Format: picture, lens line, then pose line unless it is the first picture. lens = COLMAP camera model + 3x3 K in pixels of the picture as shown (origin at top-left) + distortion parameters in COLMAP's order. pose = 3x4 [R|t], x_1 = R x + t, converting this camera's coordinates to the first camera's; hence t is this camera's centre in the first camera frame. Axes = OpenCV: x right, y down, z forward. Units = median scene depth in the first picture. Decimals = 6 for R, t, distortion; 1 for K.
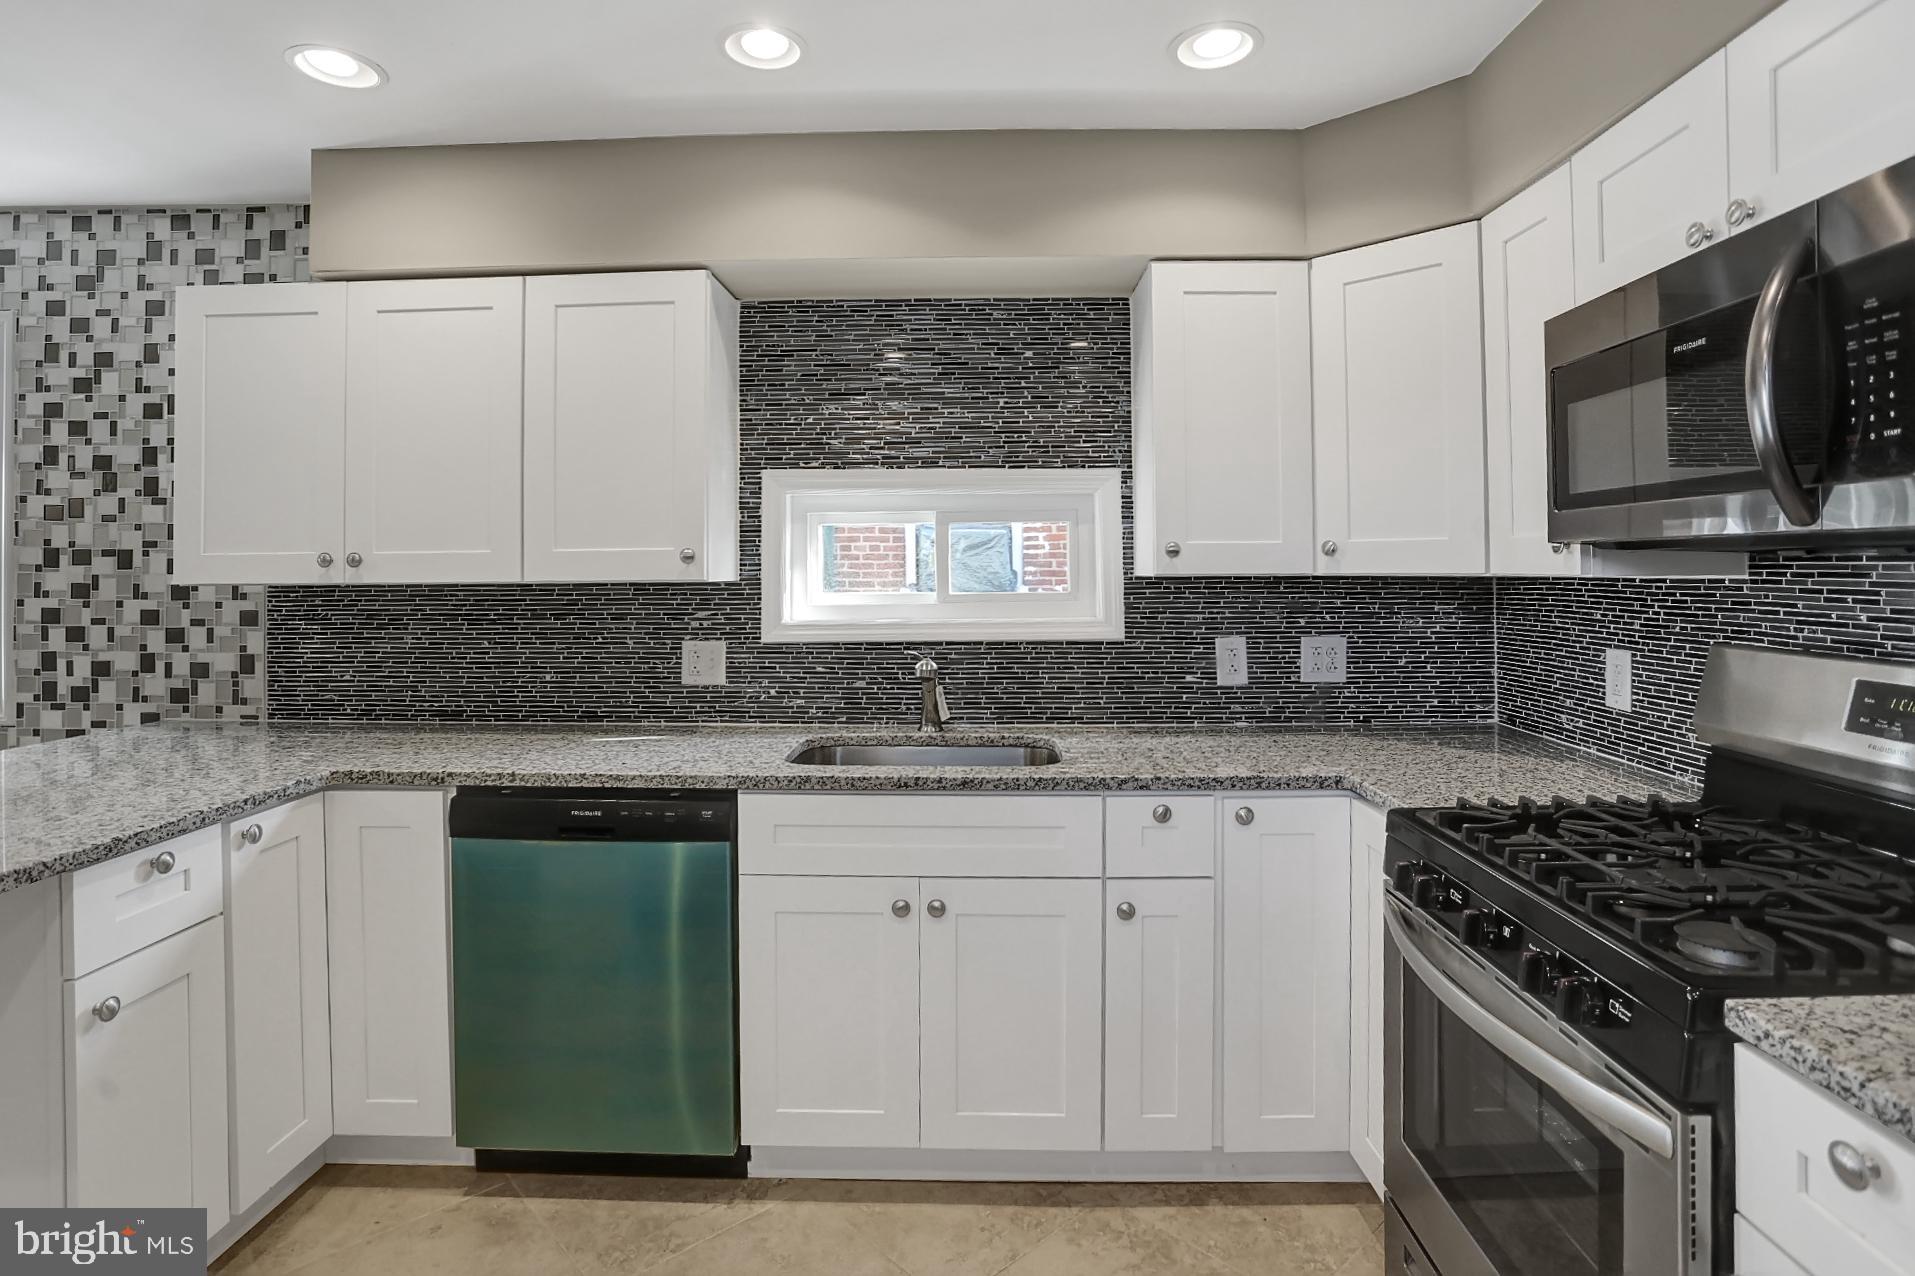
lens RADIAL K [[992.2, 0, 949.5], [0, 992.2, 556.8], [0, 0, 1]] dist [-0.067109, 0.034867]
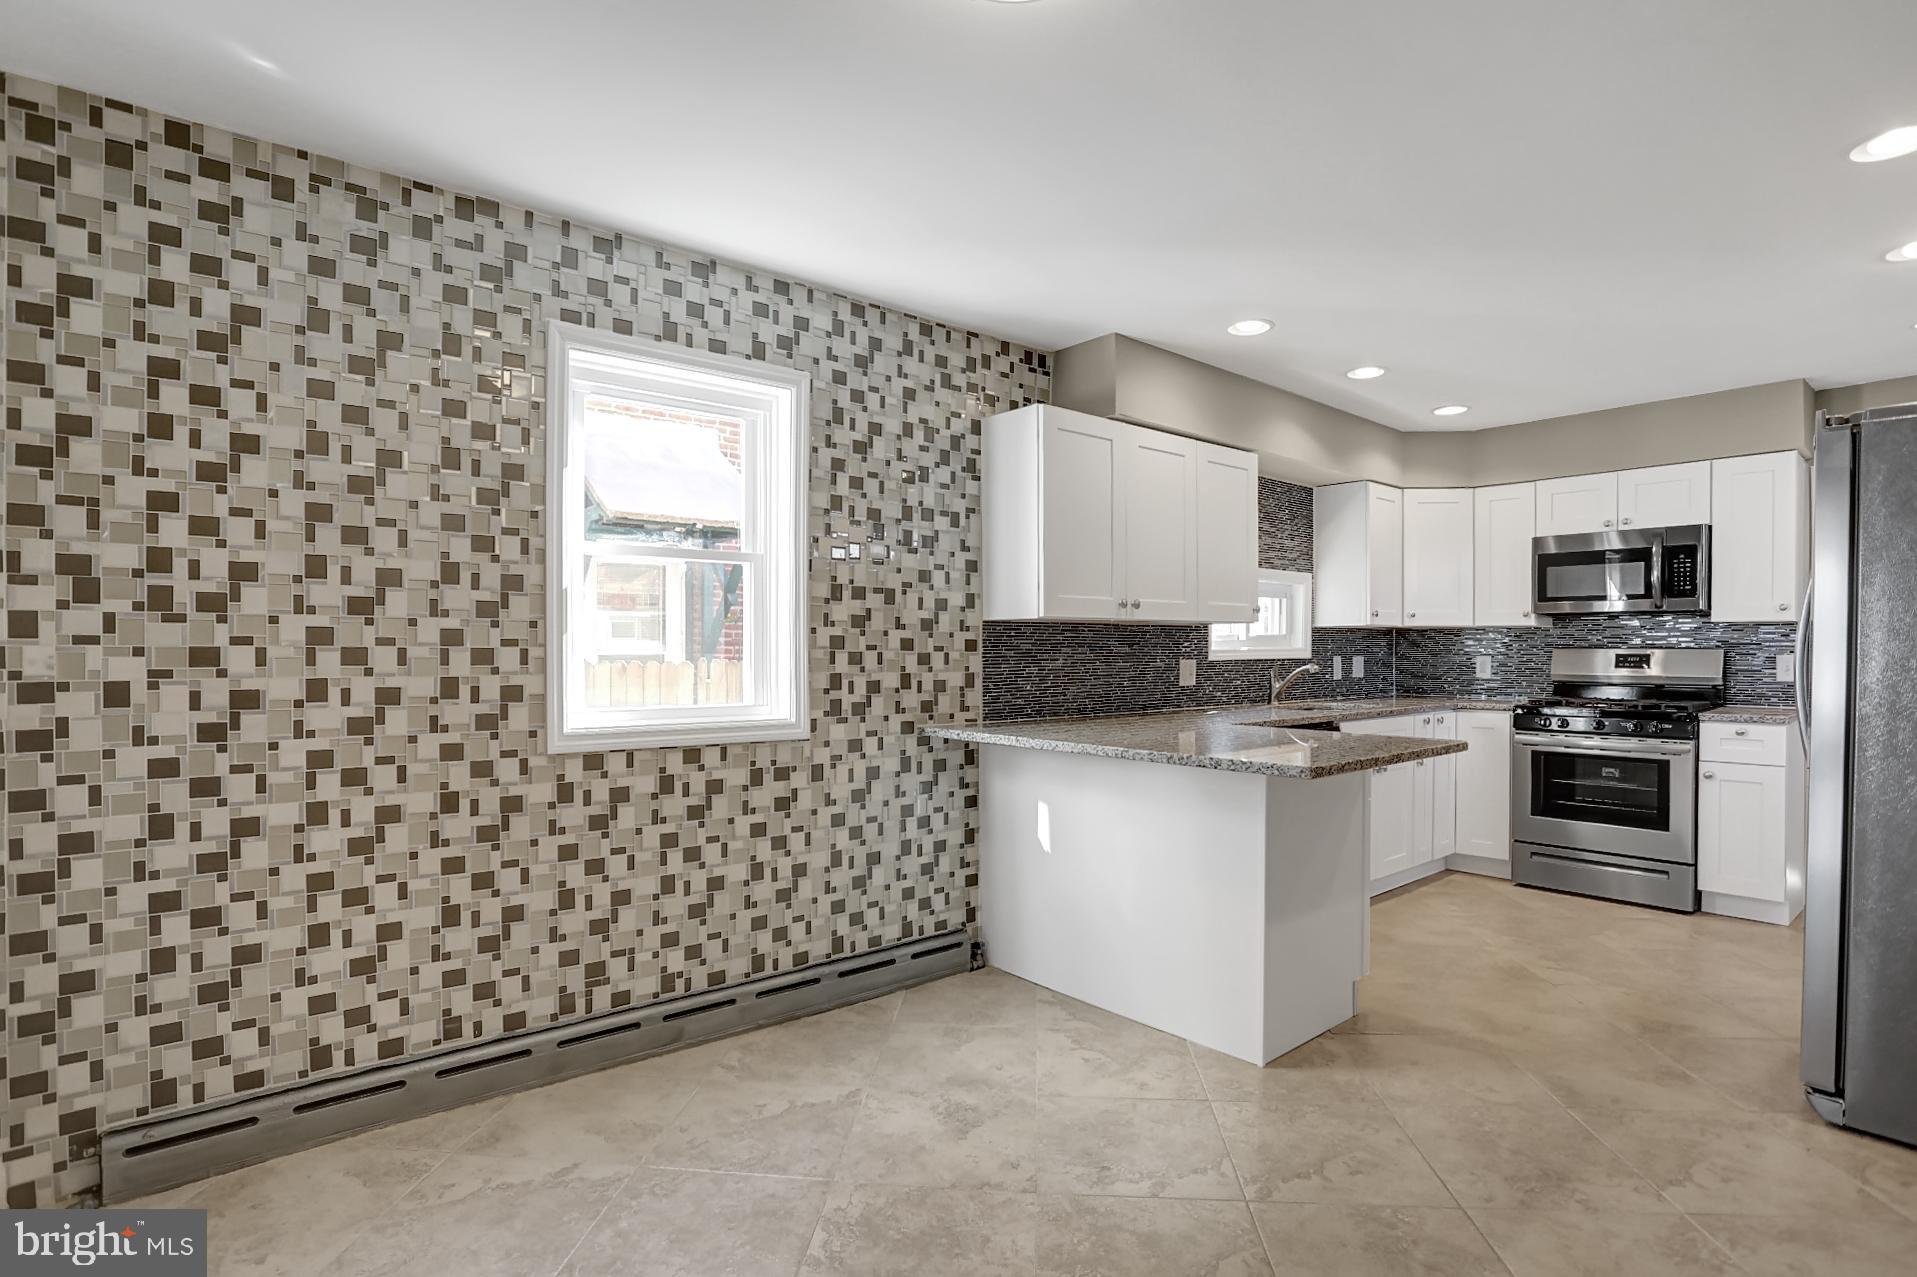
lens RADIAL K [[967.5, 0, 954.8], [0, 967.5, 656.2], [0, 0, 1]] dist [-0.076039, 0.035348]
pose [[0.736388, 0.001571, 0.676558, -1.651663], [-0.012689, 0.999853, 0.011489, 0.064291], [-0.676441, -0.017045, 0.736300, 0.046448]]
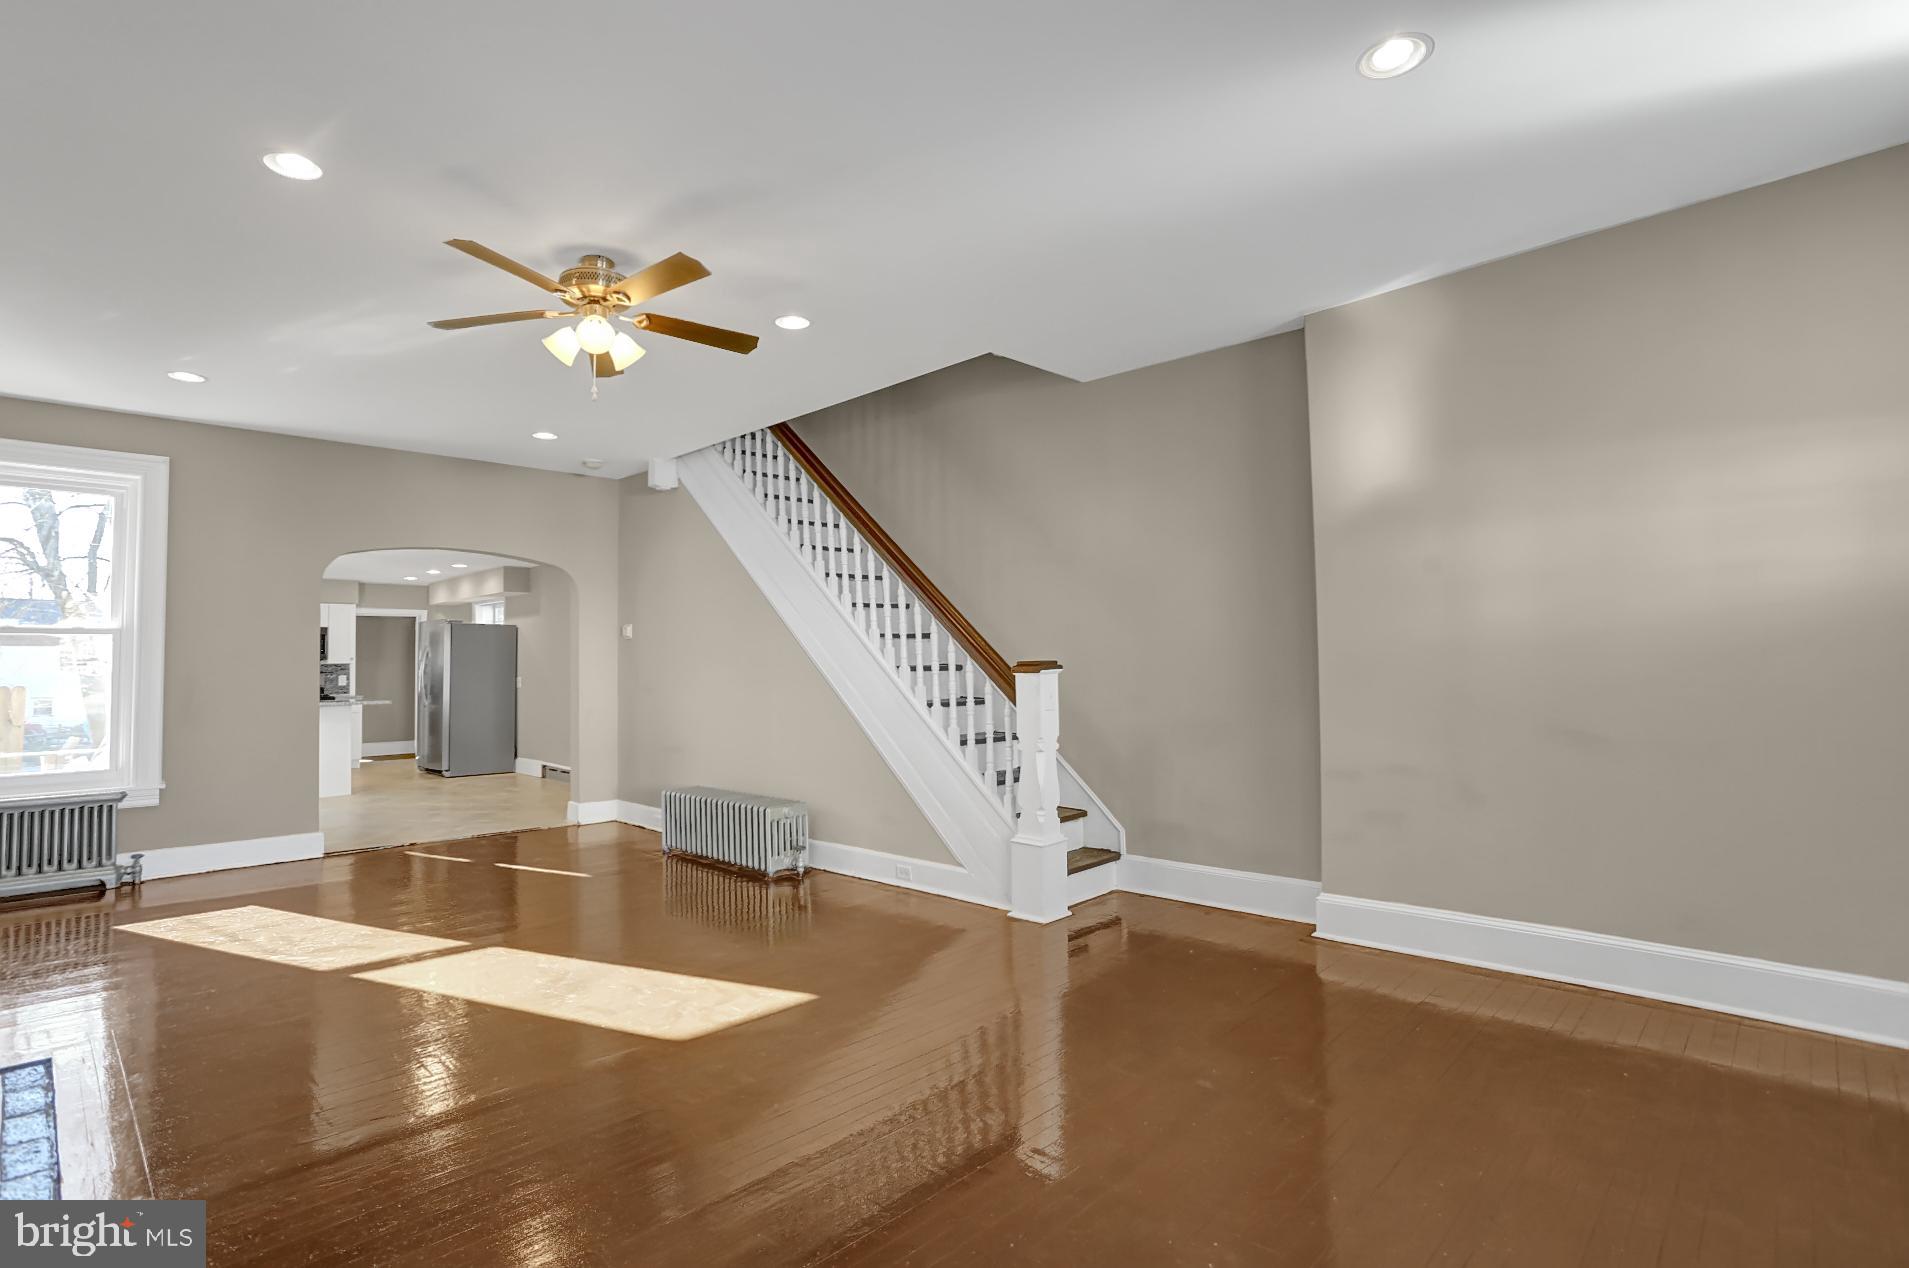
lens RADIAL K [[963.5, 0, 950.9], [0, 963.5, 651.7], [0, 0, 1]] dist [-0.076039, 0.035348]
pose [[-0.734531, 0.025721, 0.678088, -4.545215], [0.007278, 0.999523, -0.030030, 0.103165], [-0.678536, -0.017123, -0.734367, 1.548762]]
